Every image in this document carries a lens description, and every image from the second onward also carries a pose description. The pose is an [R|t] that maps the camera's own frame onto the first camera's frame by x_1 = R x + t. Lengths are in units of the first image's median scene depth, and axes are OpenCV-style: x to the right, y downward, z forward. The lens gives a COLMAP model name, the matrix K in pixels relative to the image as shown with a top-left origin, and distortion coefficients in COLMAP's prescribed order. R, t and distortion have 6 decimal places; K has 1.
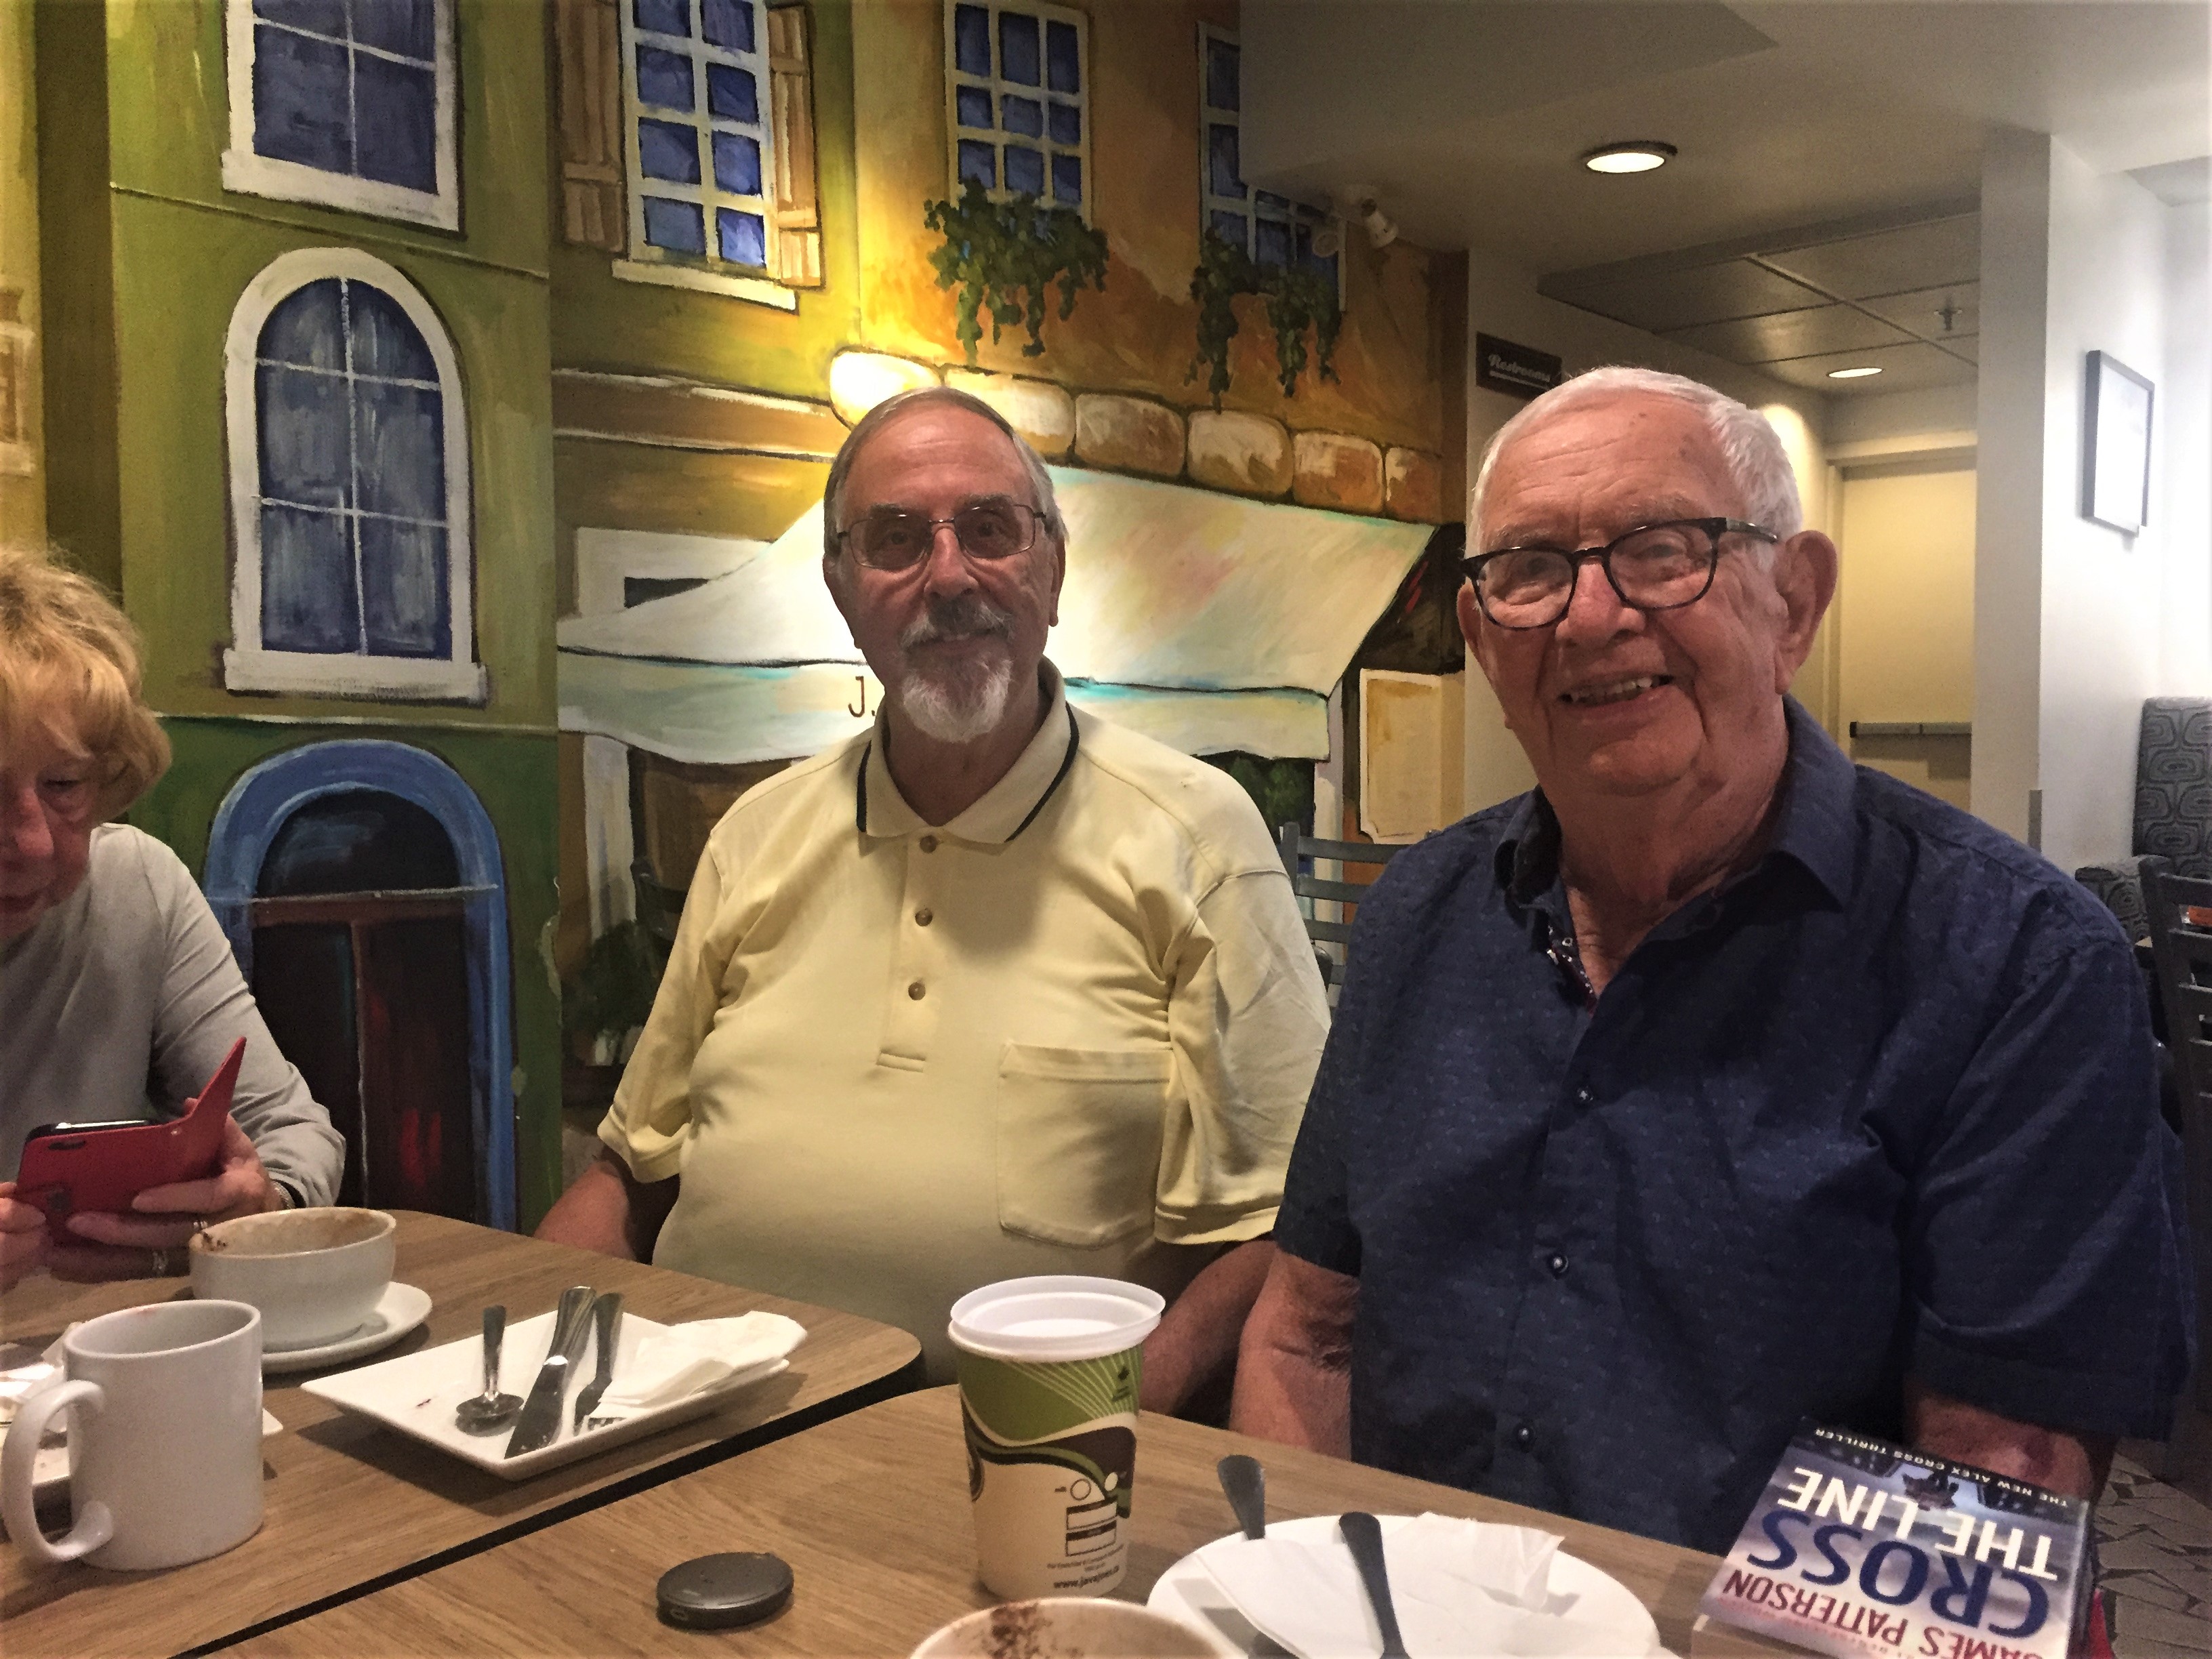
lens RADIAL K [[1851.9, 0, 1138.5], [0, 1851.9, 843.0], [0, 0, 1]] dist [0.024319, -0.050396]
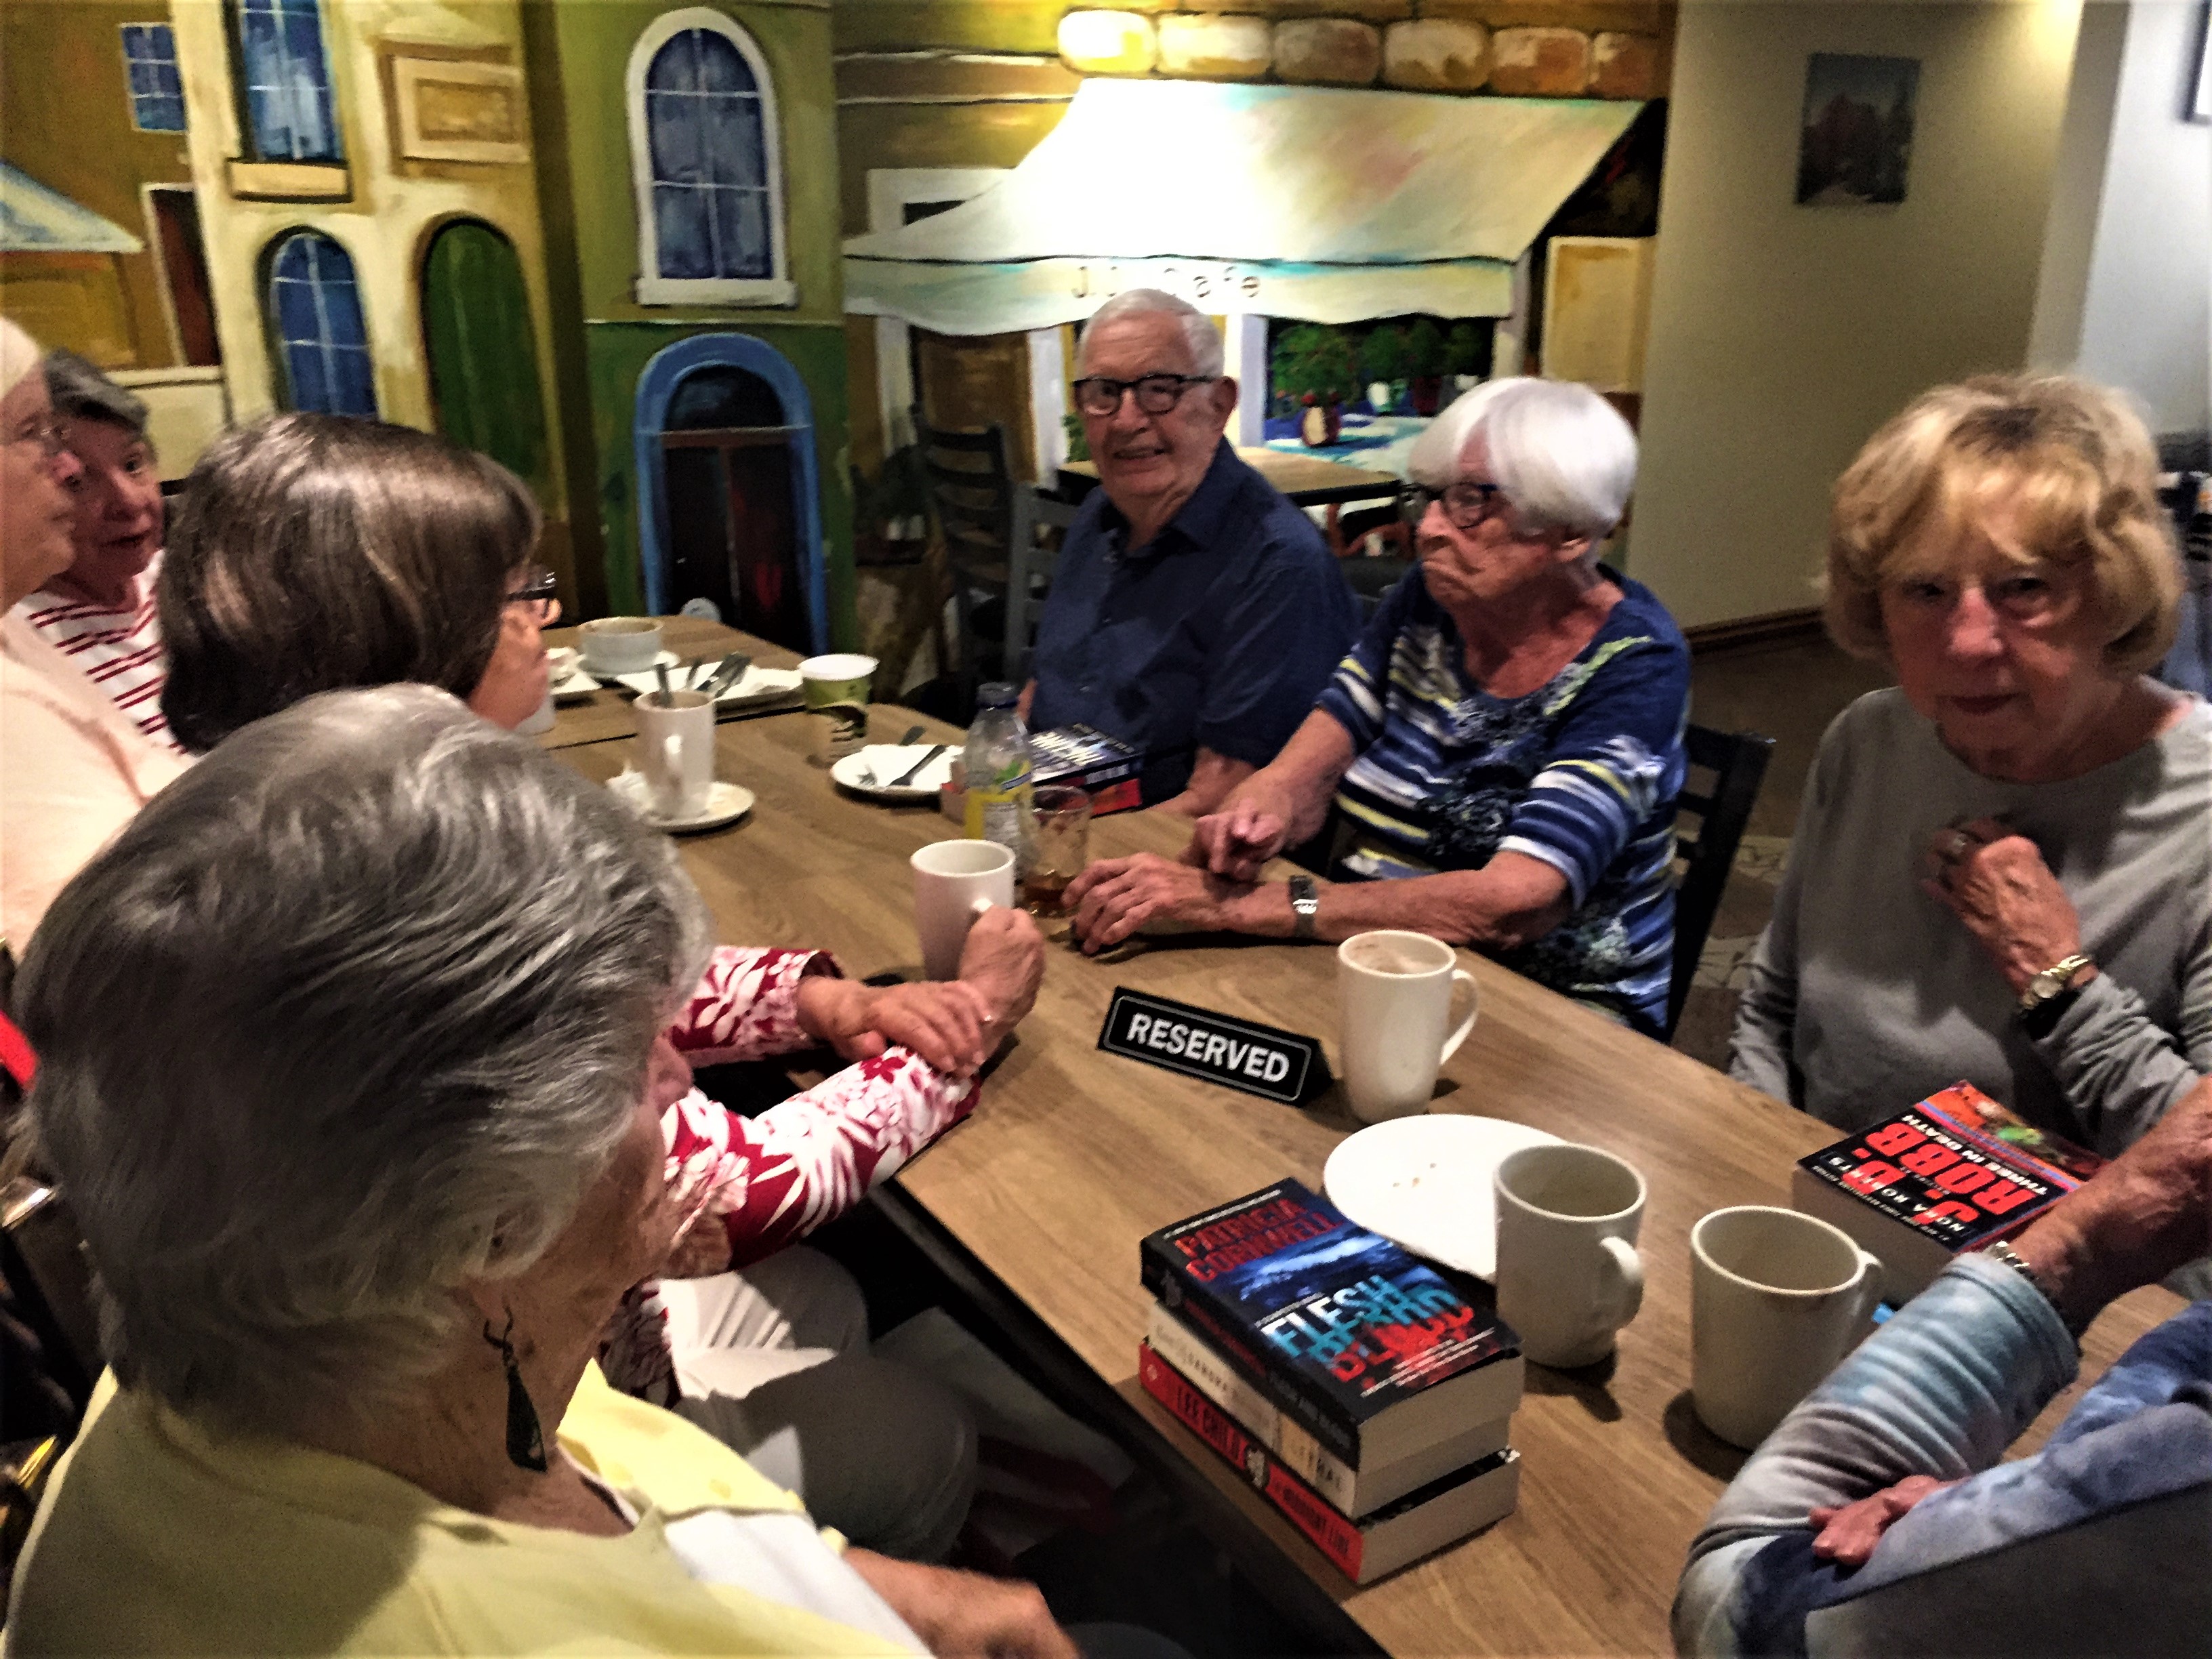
lens RADIAL K [[1851.9, 0, 1166.2], [0, 1851.9, 864.5], [0, 0, 1]] dist [0.024319, -0.050396]
pose [[0.964626, 0.103565, -0.242426, 0.326593], [-0.028423, 0.955098, 0.294925, -0.082836], [0.262084, -0.277602, 0.924256, -0.432632]]
